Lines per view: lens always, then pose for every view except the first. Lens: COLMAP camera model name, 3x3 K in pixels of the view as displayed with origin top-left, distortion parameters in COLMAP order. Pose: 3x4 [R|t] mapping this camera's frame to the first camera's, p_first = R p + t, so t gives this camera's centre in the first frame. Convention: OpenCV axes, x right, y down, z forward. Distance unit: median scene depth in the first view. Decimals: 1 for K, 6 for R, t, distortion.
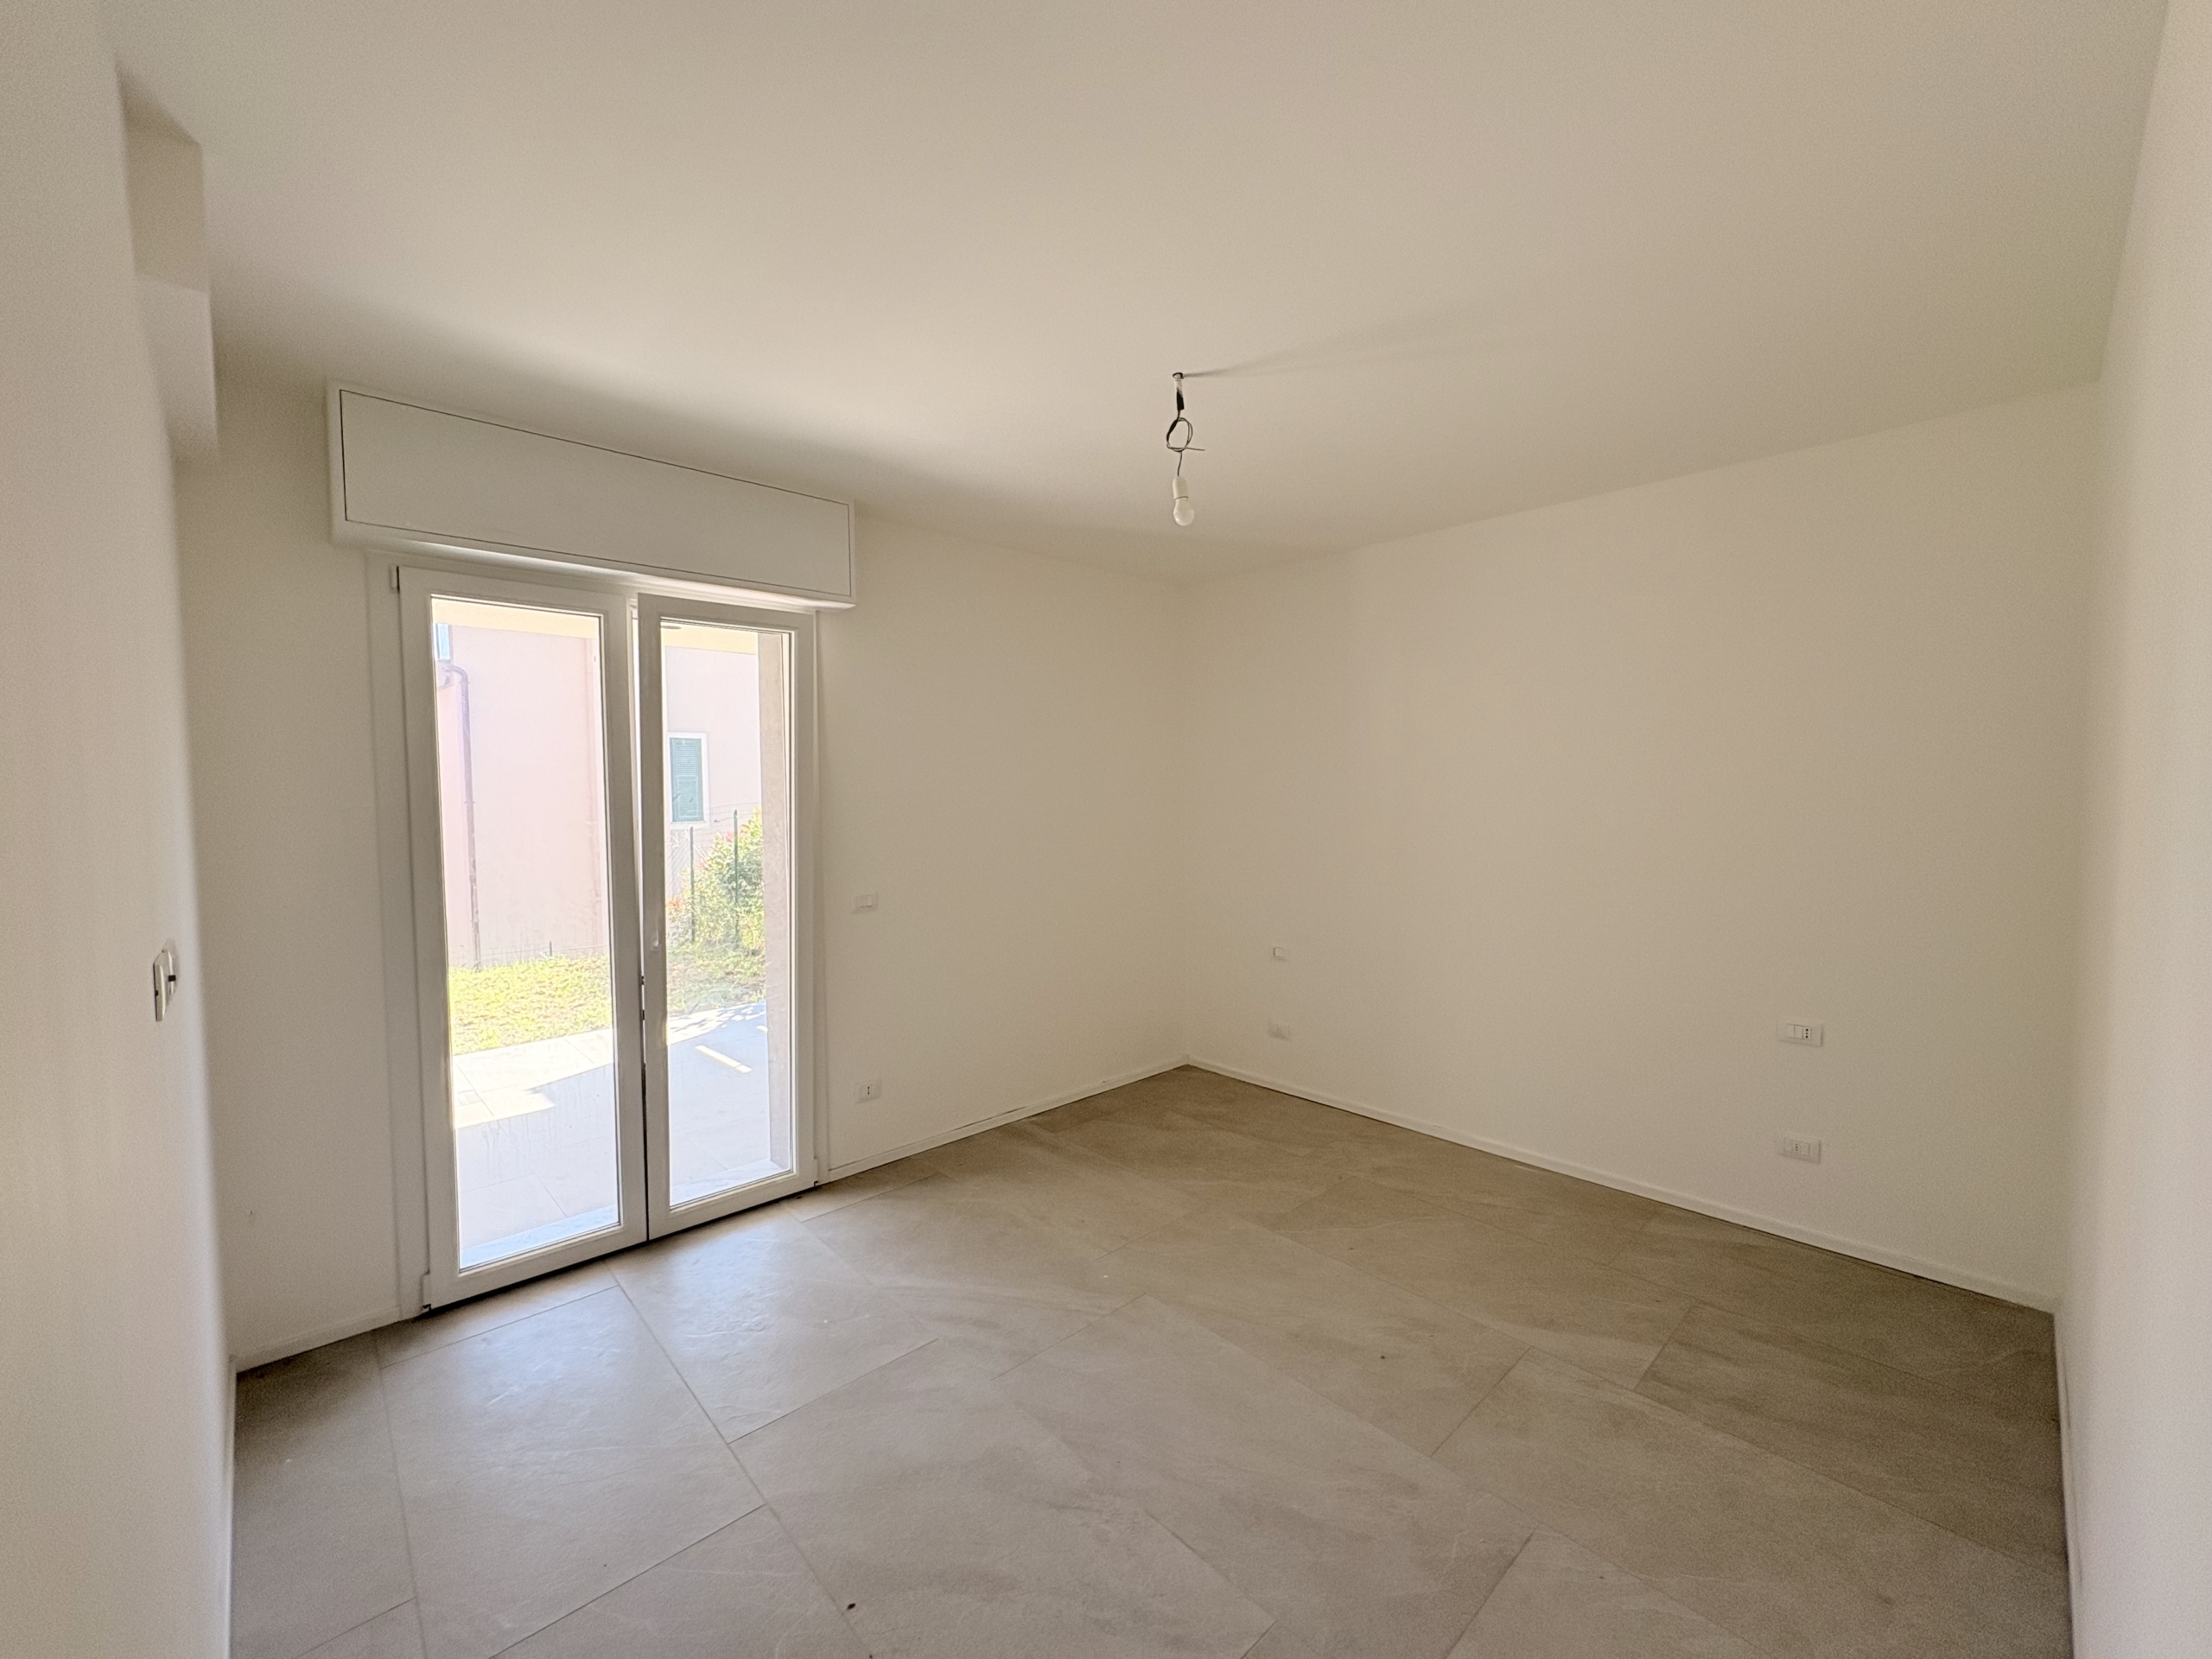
lens RADIAL K [[887.3, 0, 1107.6], [0, 887.3, 825.4], [0, 0, 1]] dist [0.002461, -0.000049]
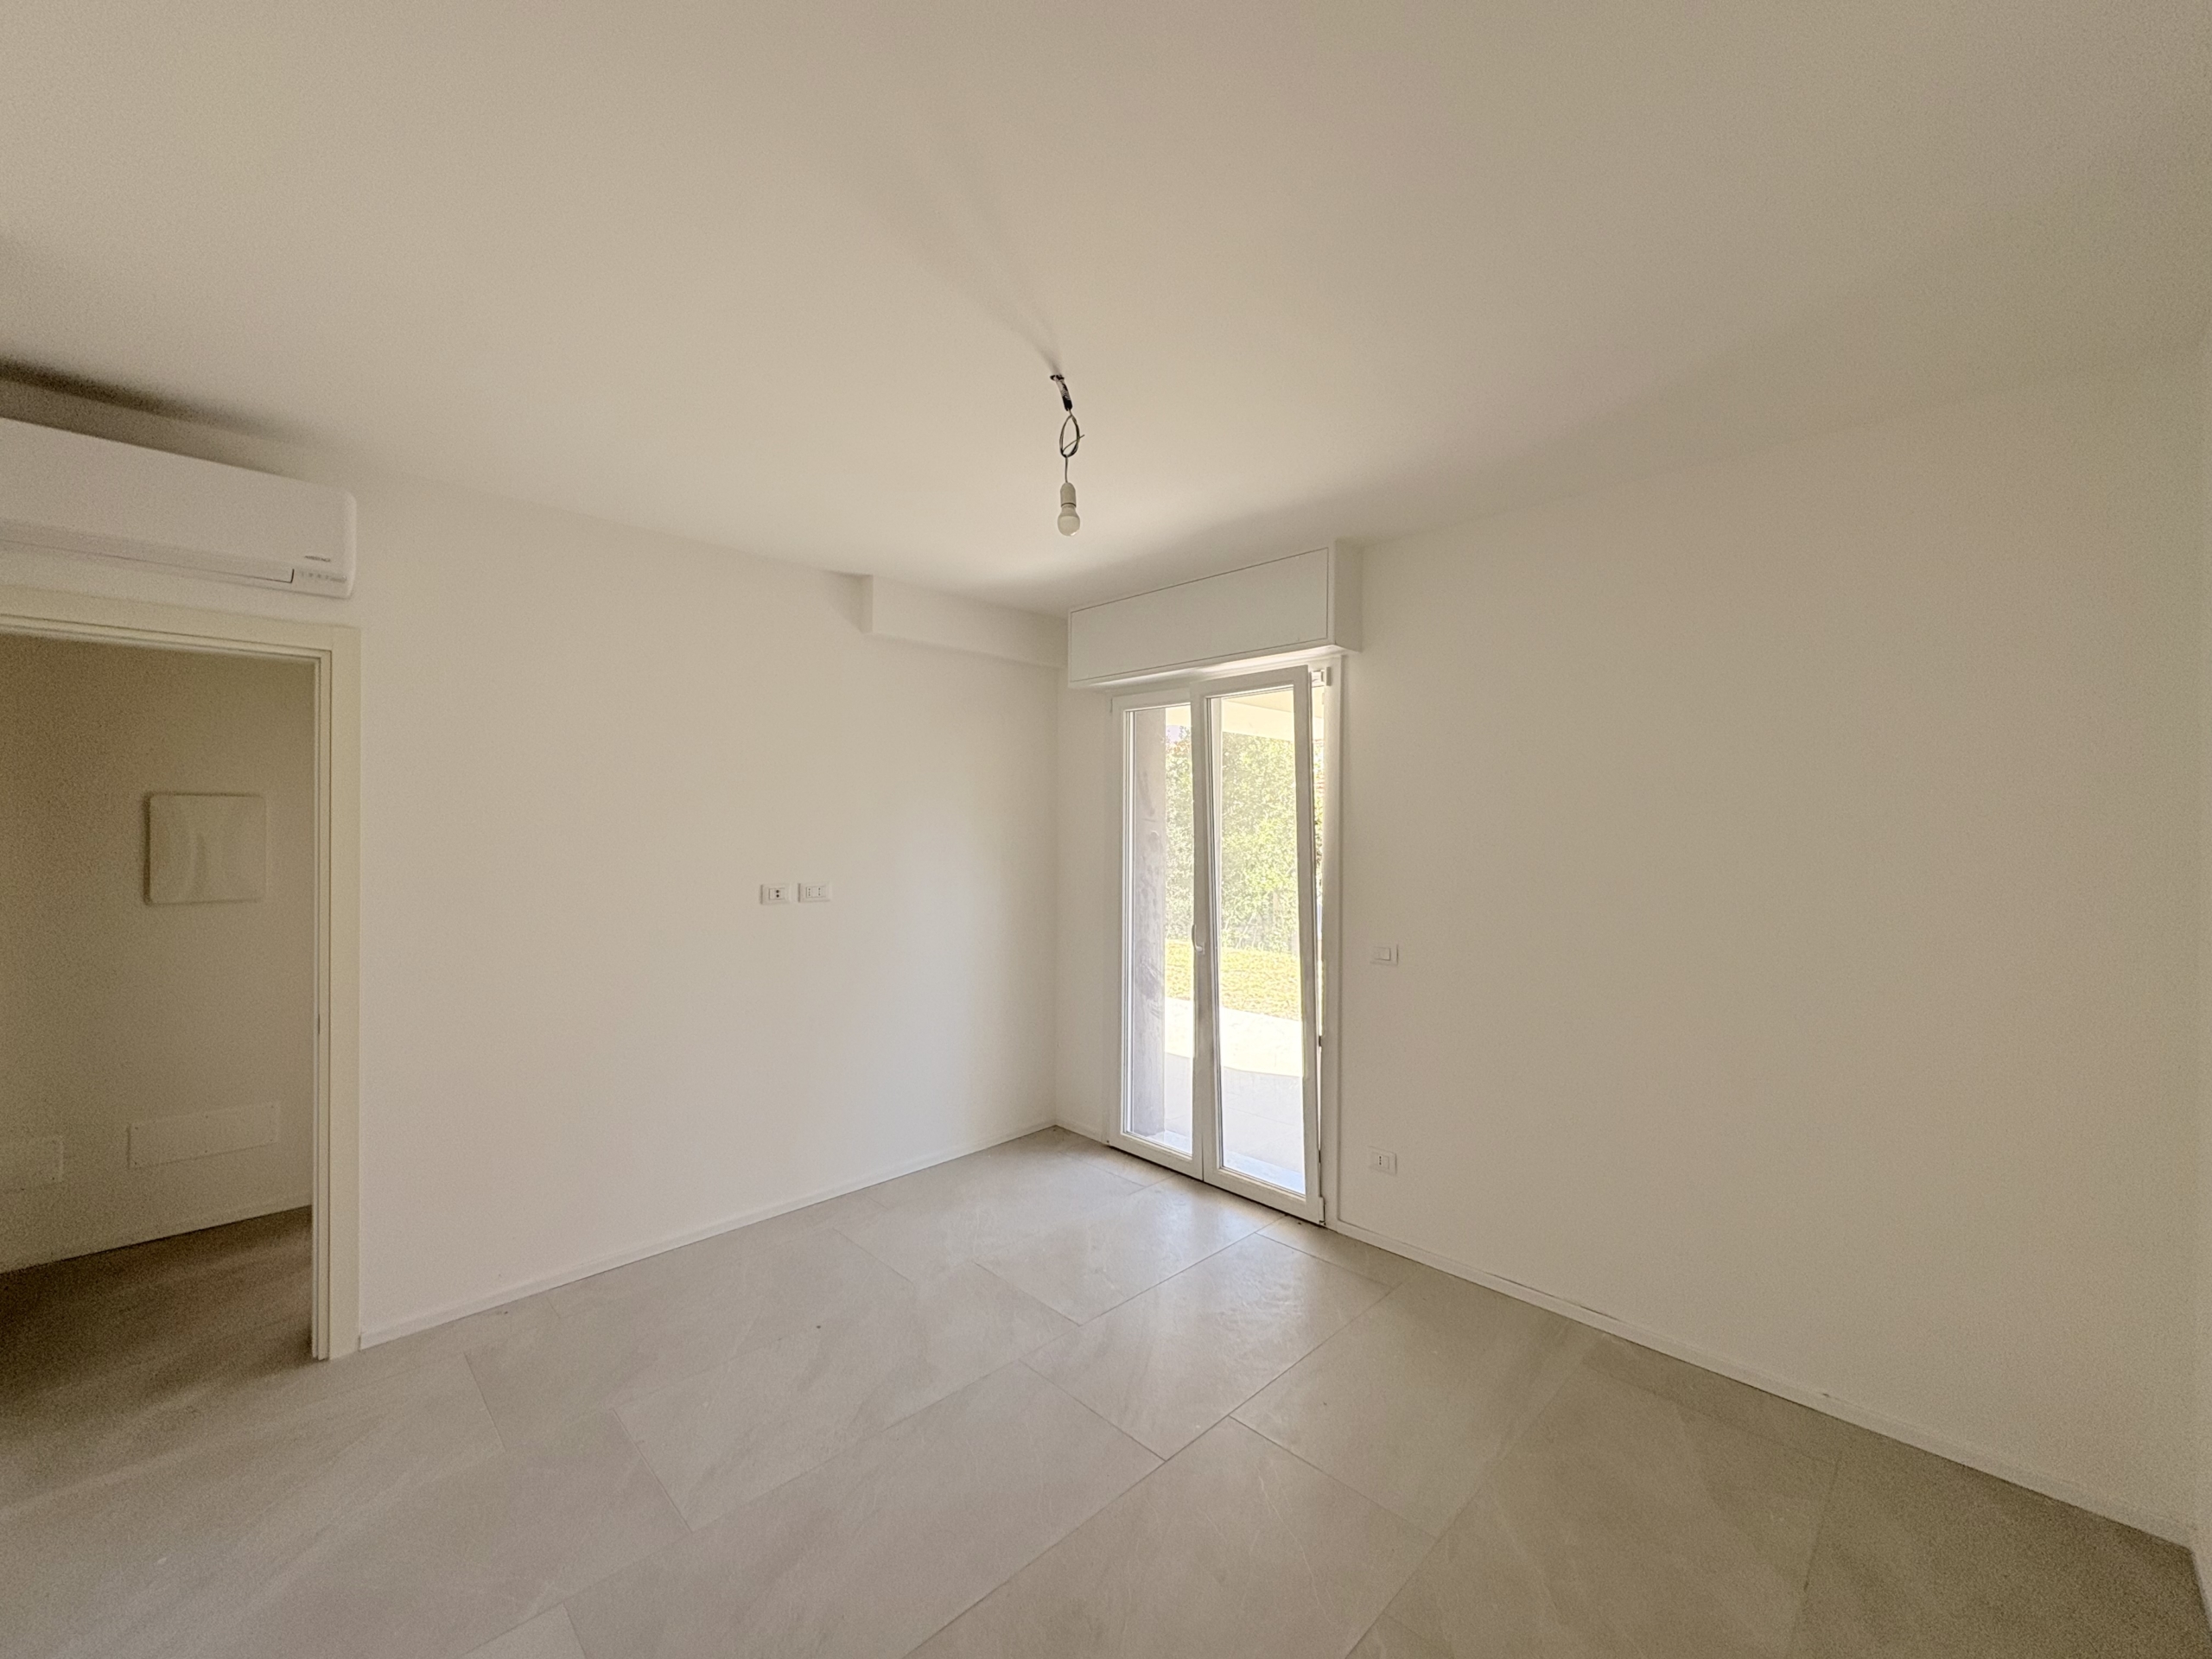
lens RADIAL K [[887.3, 0, 1107.6], [0, 887.3, 825.4], [0, 0, 1]] dist [0.002461, -0.000049]
pose [[0.020628, 0.005381, -0.999773, 0.747645], [-0.045582, 0.998951, 0.004437, -0.044394], [0.998748, 0.045481, 0.020852, 0.800152]]
